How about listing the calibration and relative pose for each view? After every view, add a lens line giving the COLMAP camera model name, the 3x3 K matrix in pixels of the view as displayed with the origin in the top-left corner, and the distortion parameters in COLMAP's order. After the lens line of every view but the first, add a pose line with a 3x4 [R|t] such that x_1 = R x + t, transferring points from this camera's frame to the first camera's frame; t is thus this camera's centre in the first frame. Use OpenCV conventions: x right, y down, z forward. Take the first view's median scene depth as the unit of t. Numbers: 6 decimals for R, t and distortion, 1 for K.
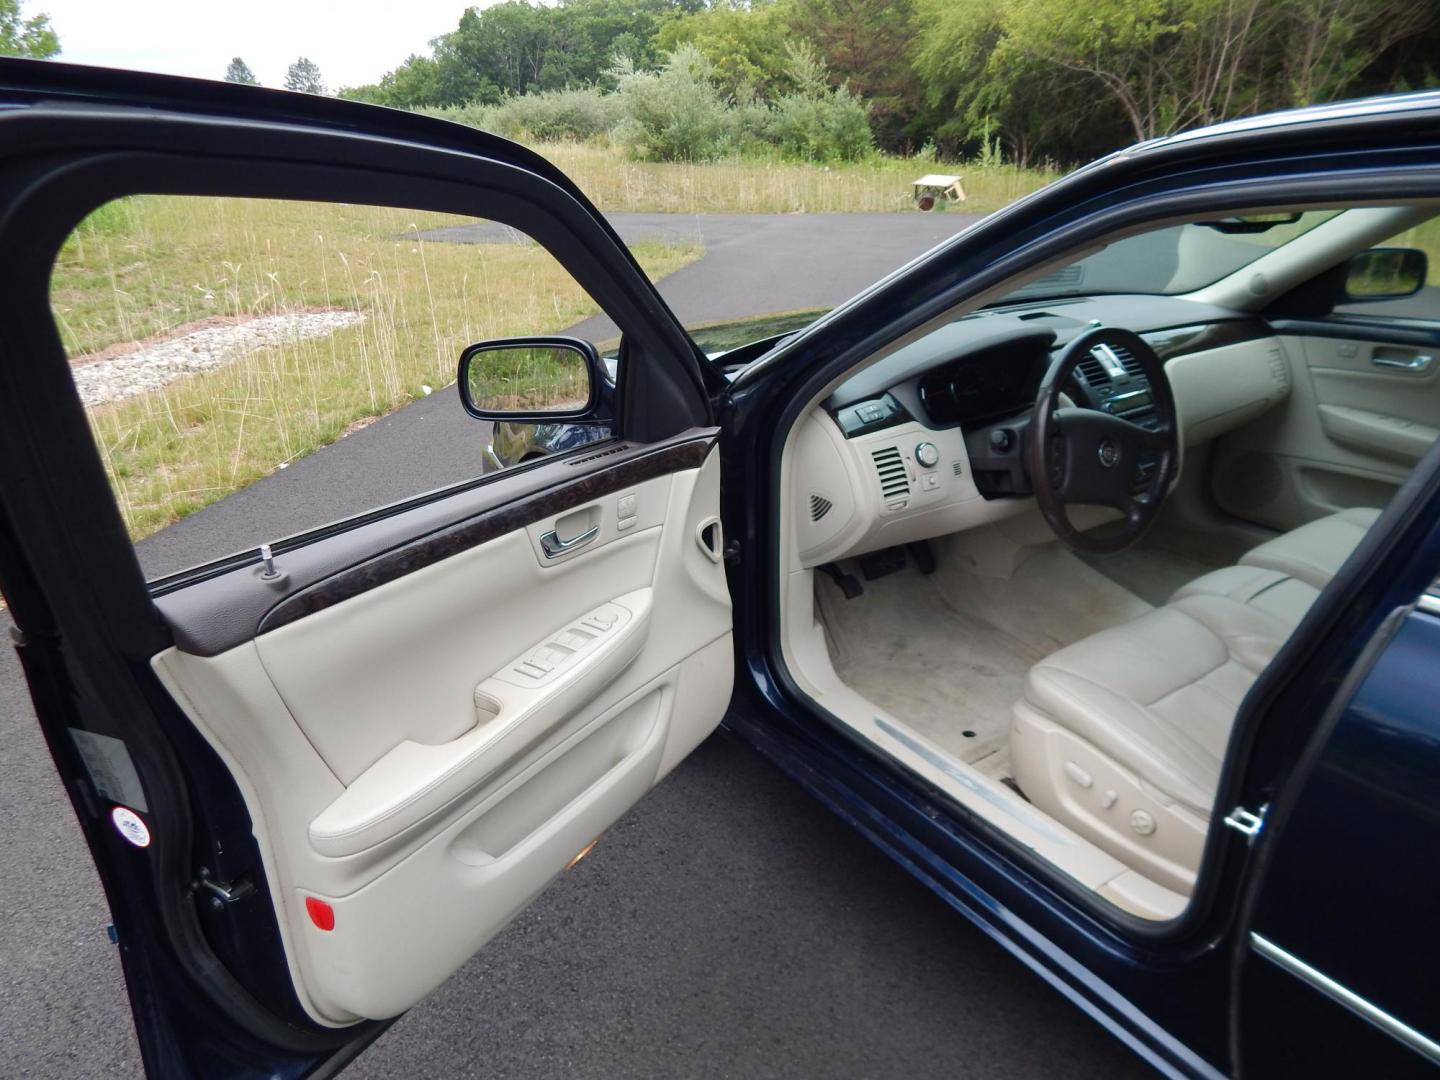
lens RADIAL K [[969.5, 0, 715.7], [0, 969.5, 538.4], [0, 0, 1]] dist [-0.002639, -0.000013]
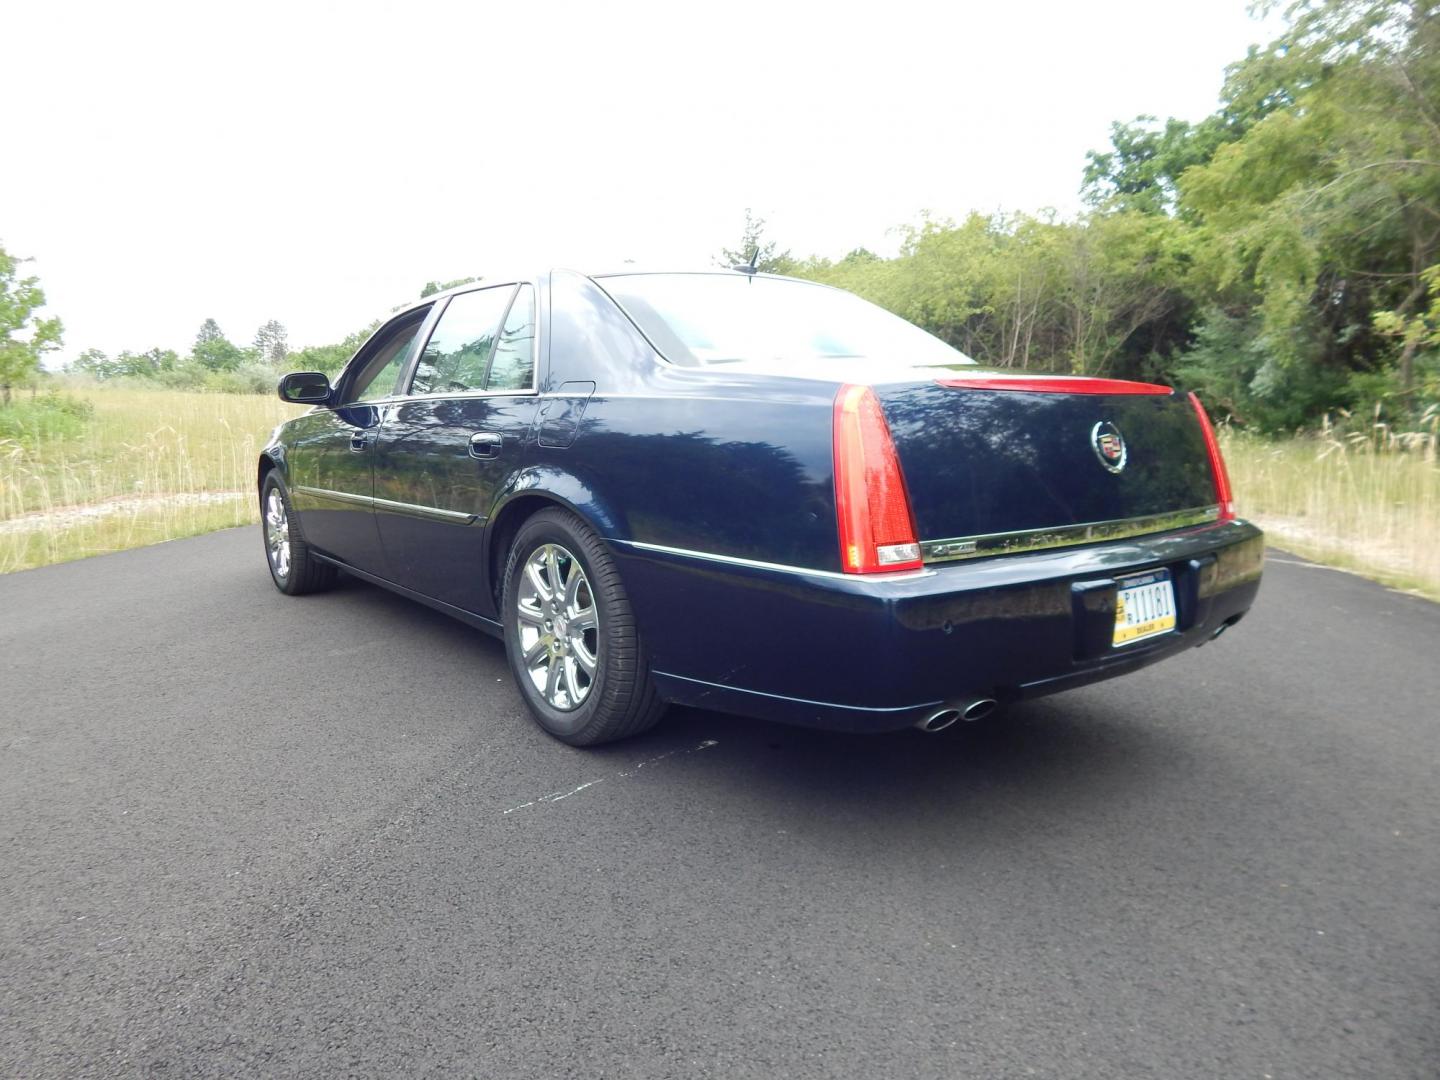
lens RADIAL K [[969.5, 0, 719.6], [0, 969.5, 541.9], [0, 0, 1]] dist [-0.002639, -0.000013]
pose [[0.998173, 0.010729, 0.059454, 0.071752], [0.004063, 0.969956, -0.243245, 0.063016], [-0.060277, 0.243043, 0.968141, -0.113281]]
